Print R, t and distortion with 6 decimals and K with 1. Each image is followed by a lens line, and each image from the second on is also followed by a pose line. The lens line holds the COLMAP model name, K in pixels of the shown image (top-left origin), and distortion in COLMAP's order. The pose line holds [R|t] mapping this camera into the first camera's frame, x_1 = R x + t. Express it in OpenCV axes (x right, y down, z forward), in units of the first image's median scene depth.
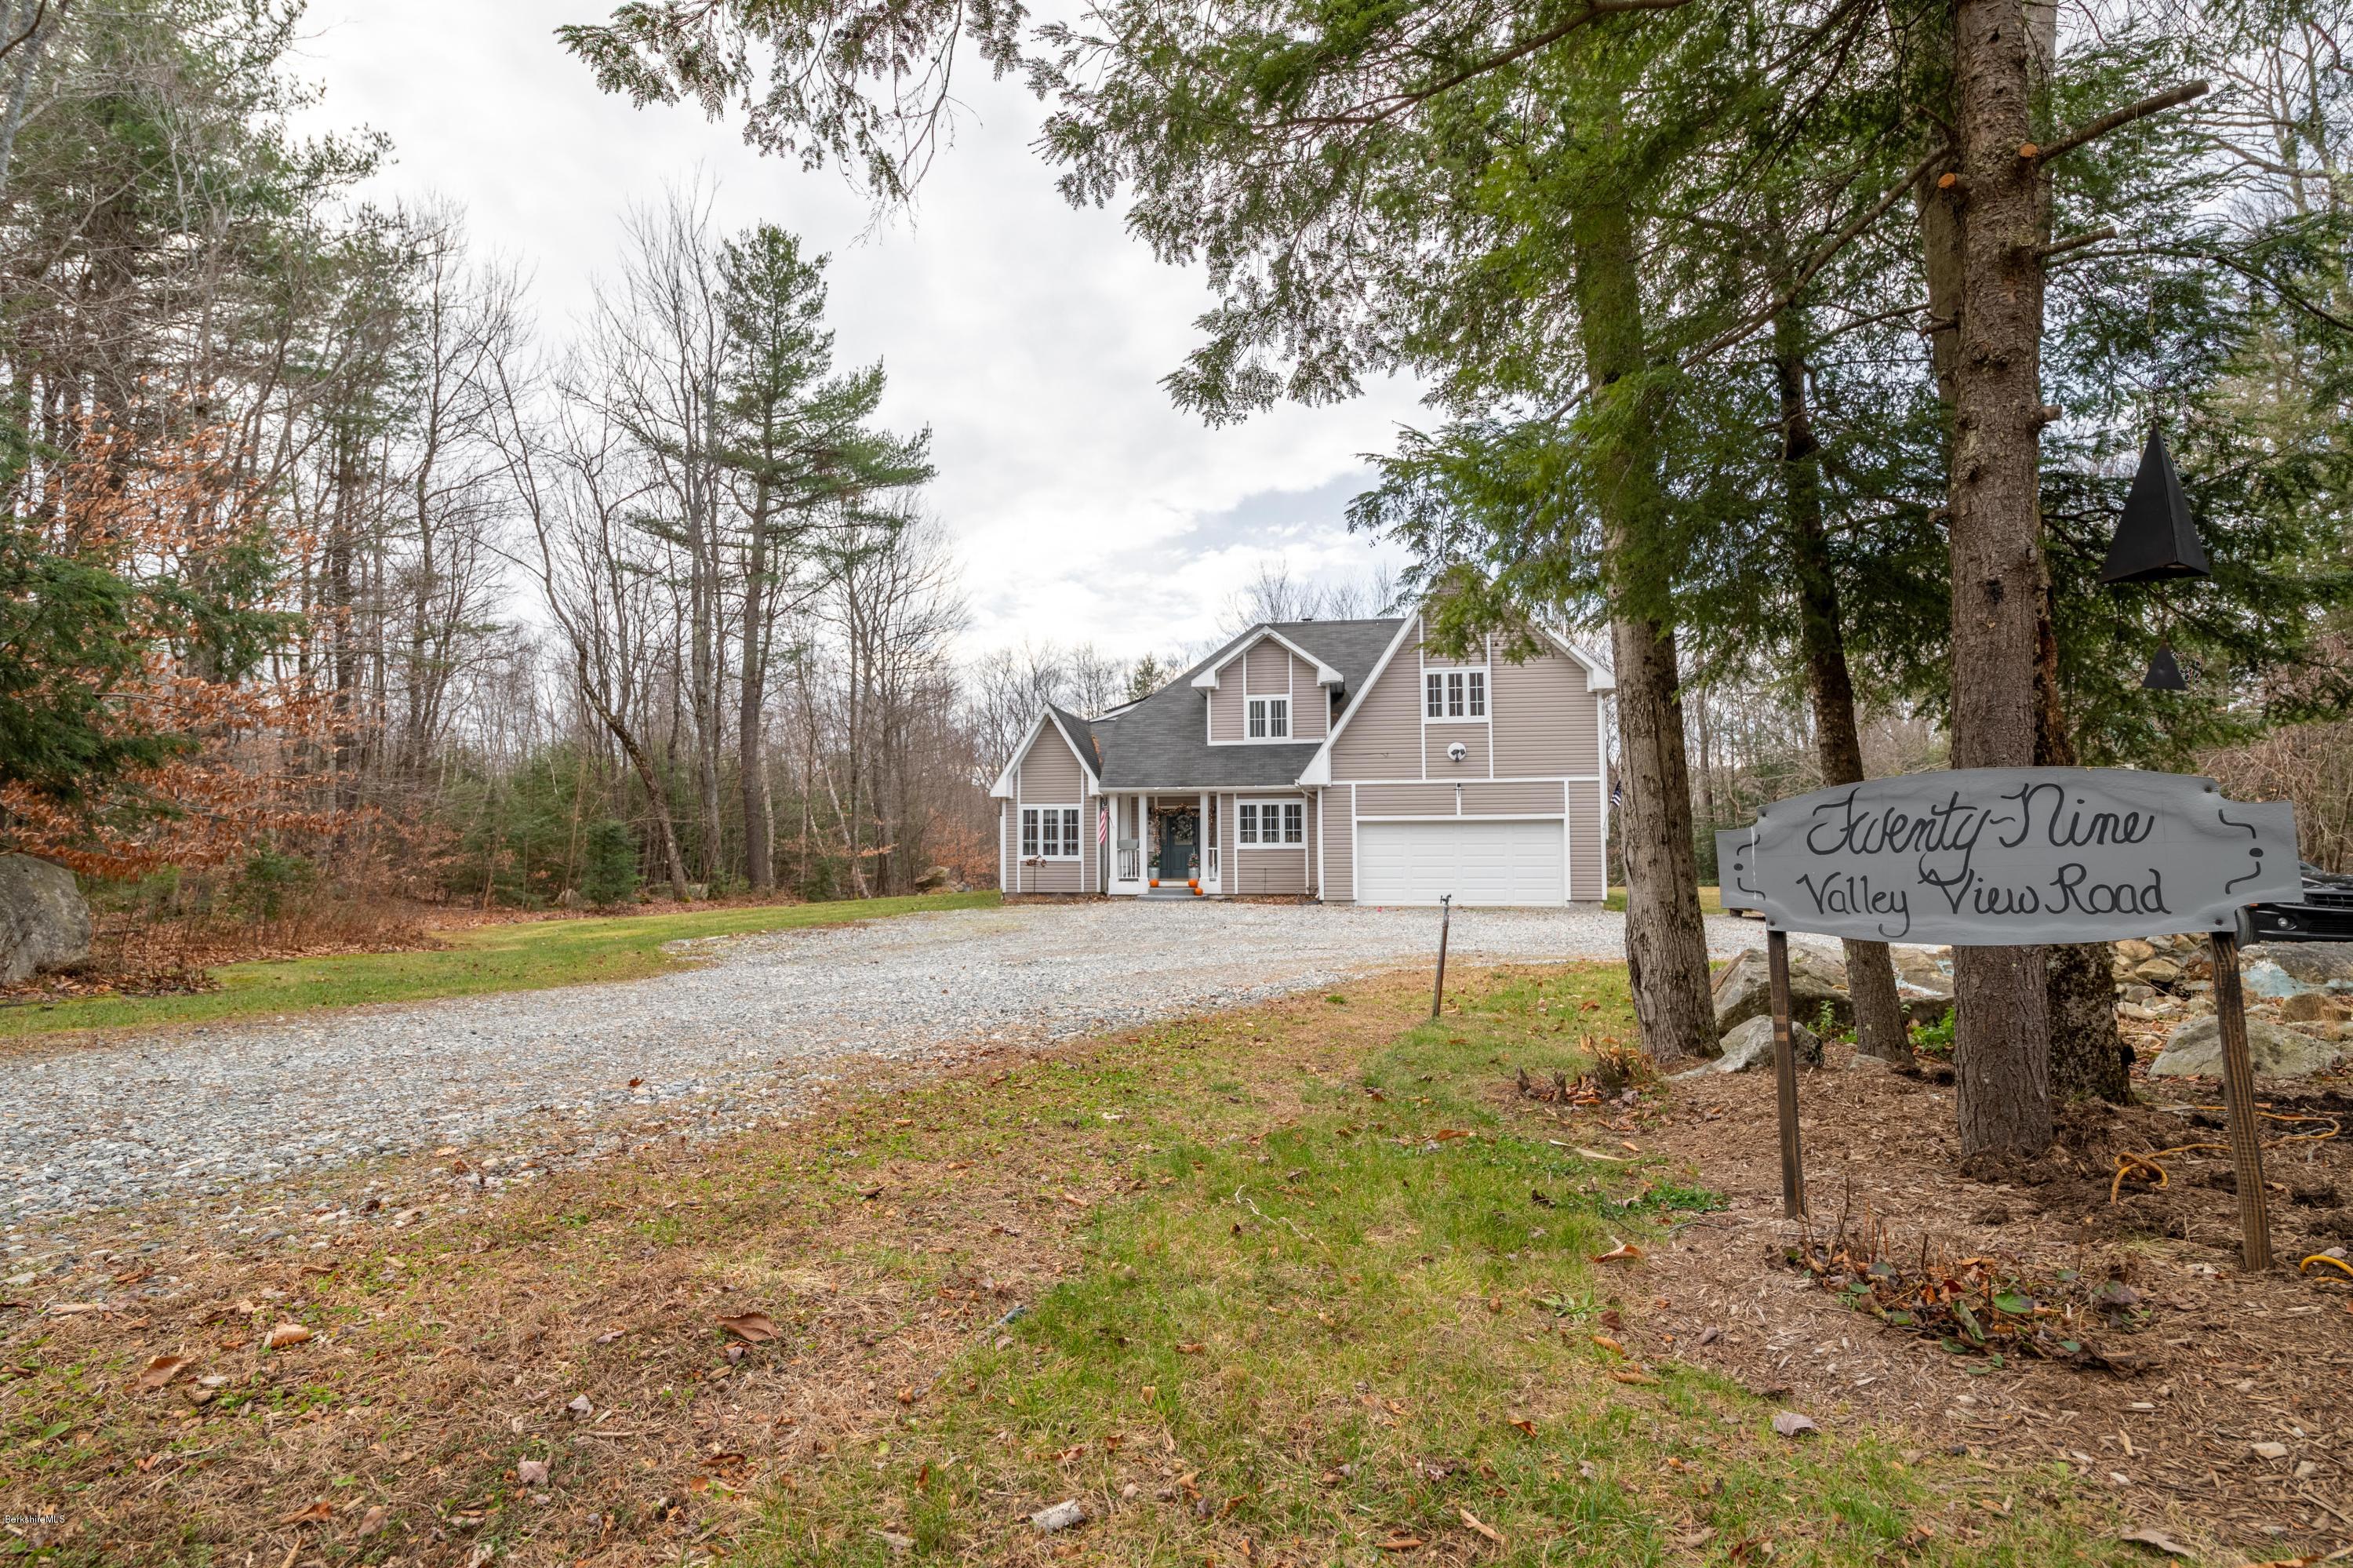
lens RADIAL K [[1080.8, 0, 1174.1], [0, 1080.8, 786.1], [0, 0, 1]] dist [0.003754, -0.001863]
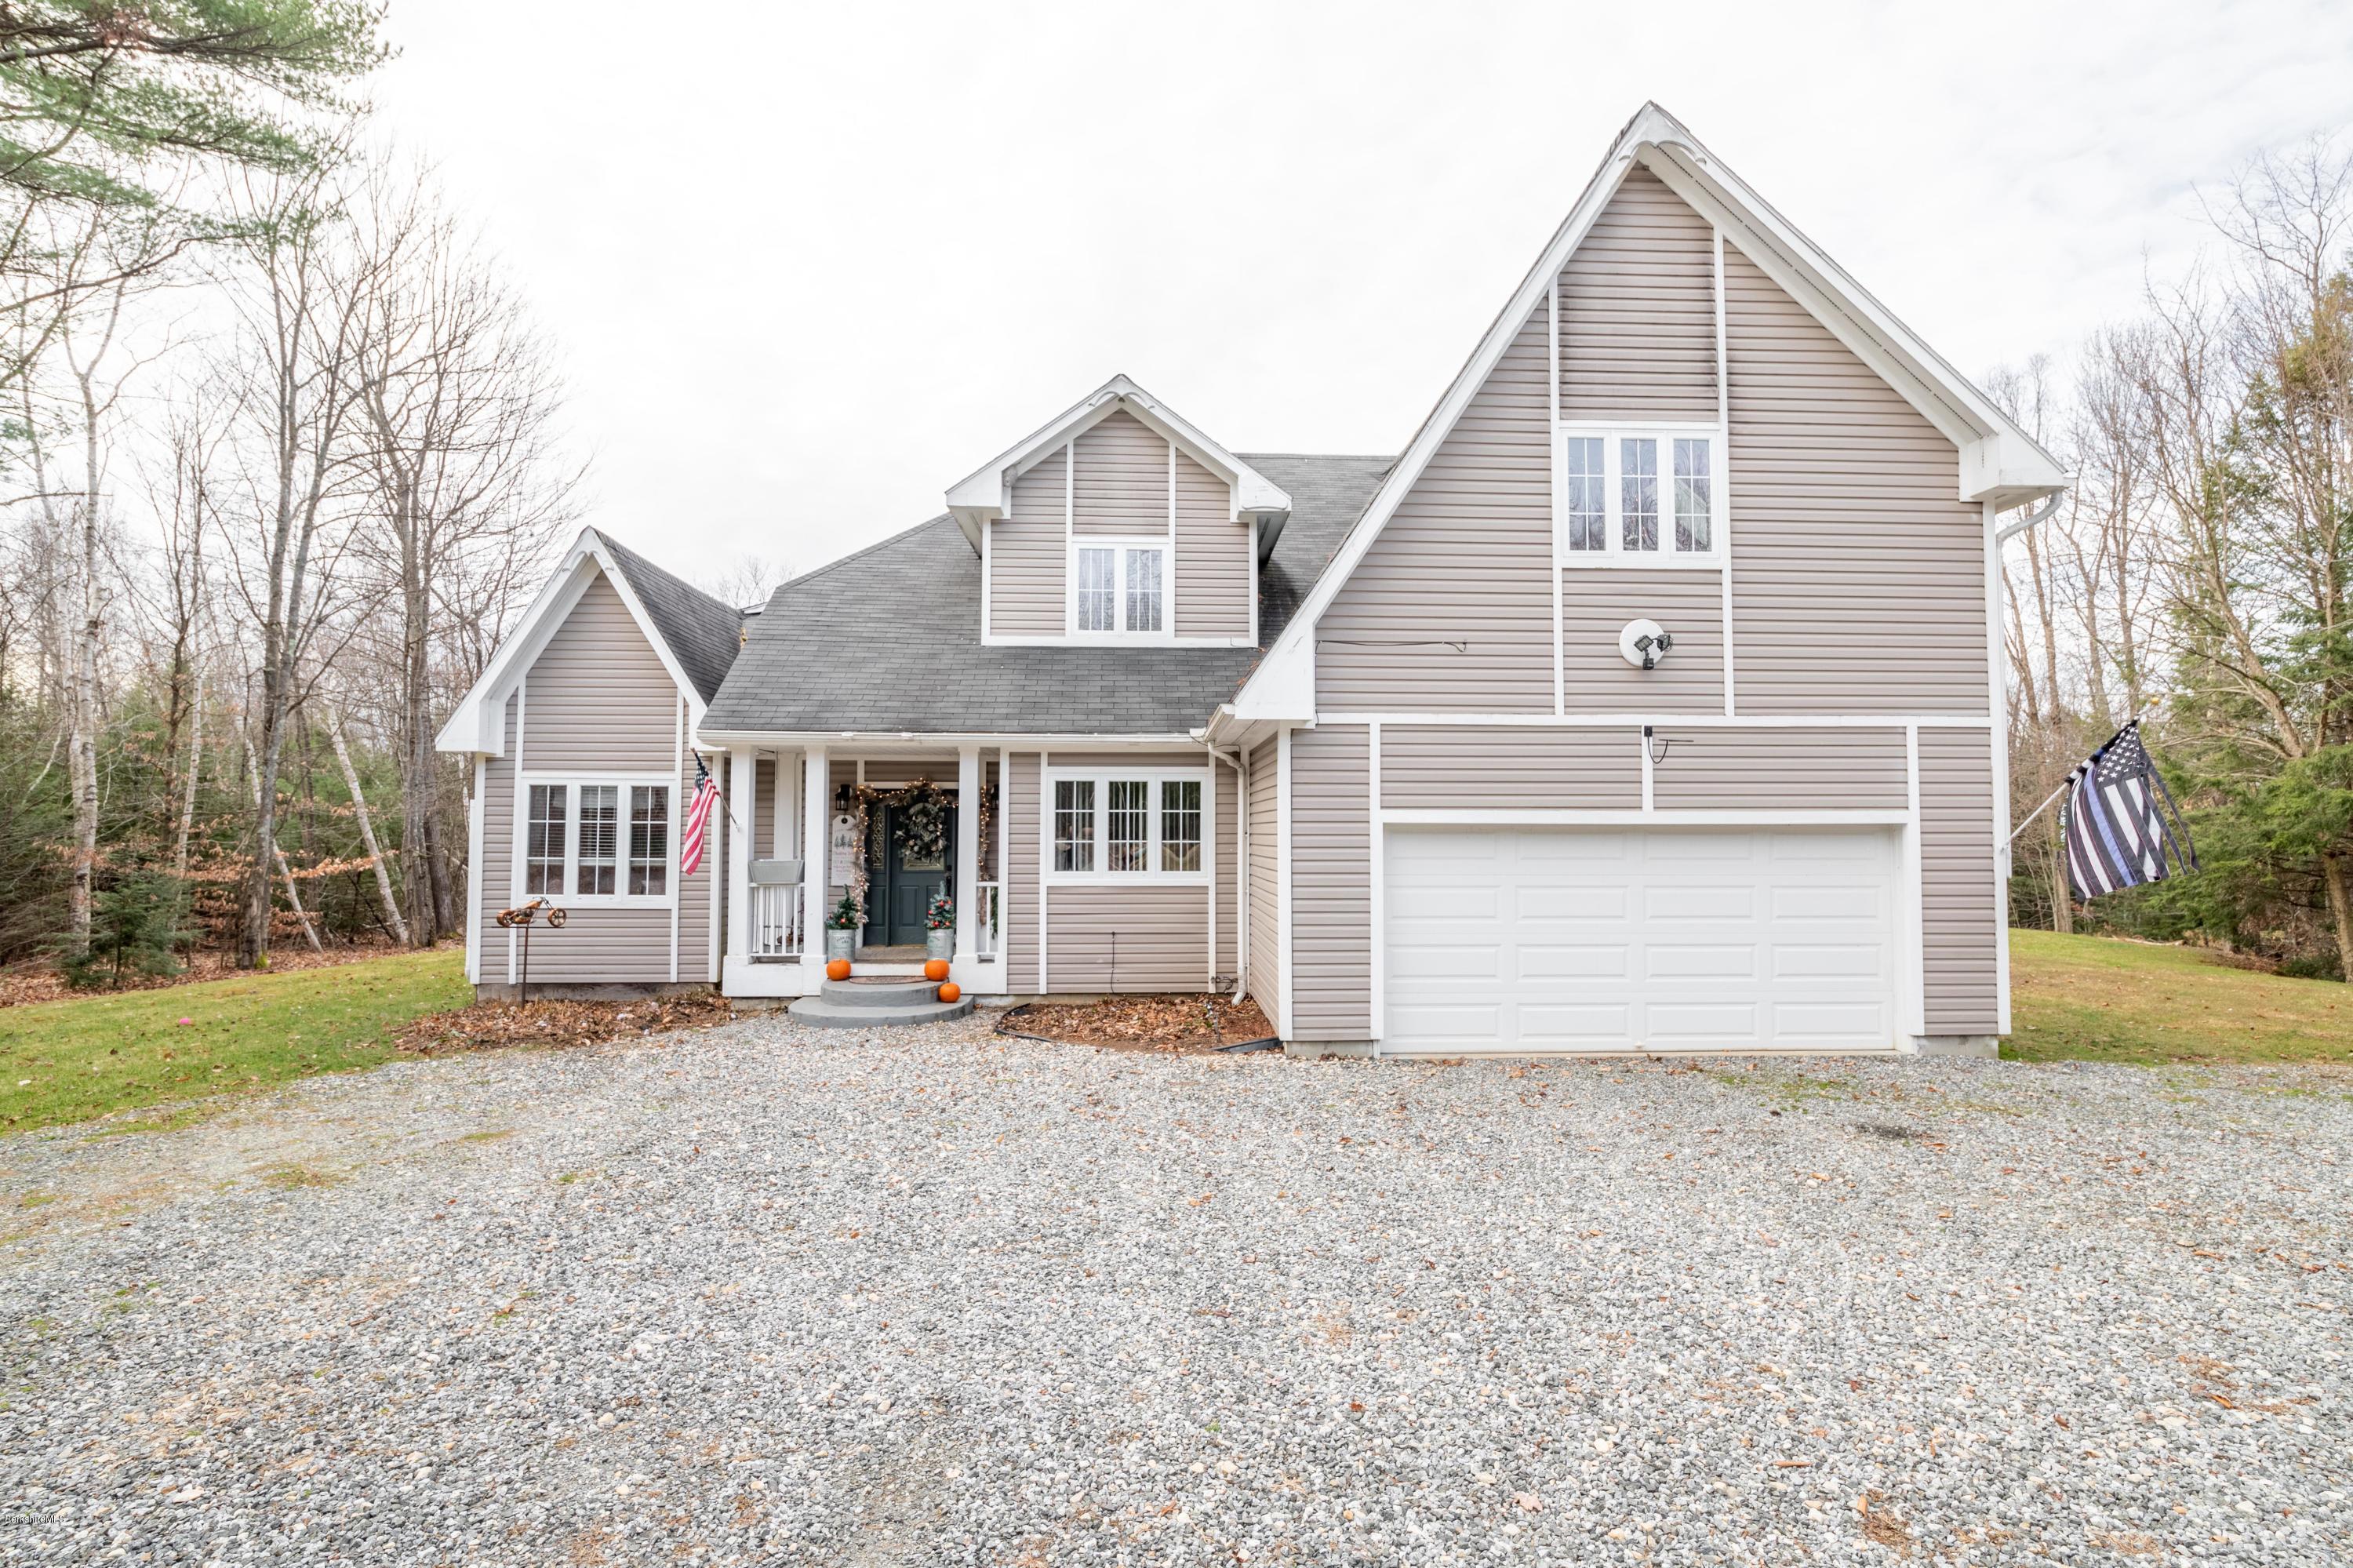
lens RADIAL K [[1080.8, 0, 1171.0], [0, 1080.8, 780.7], [0, 0, 1]] dist [0.003754, -0.001863]
pose [[0.981544, 0.018978, 0.190295, 0.025162], [-0.019045, 0.999818, -0.001474, 0.017315], [-0.190288, -0.002177, 0.981726, 0.576756]]
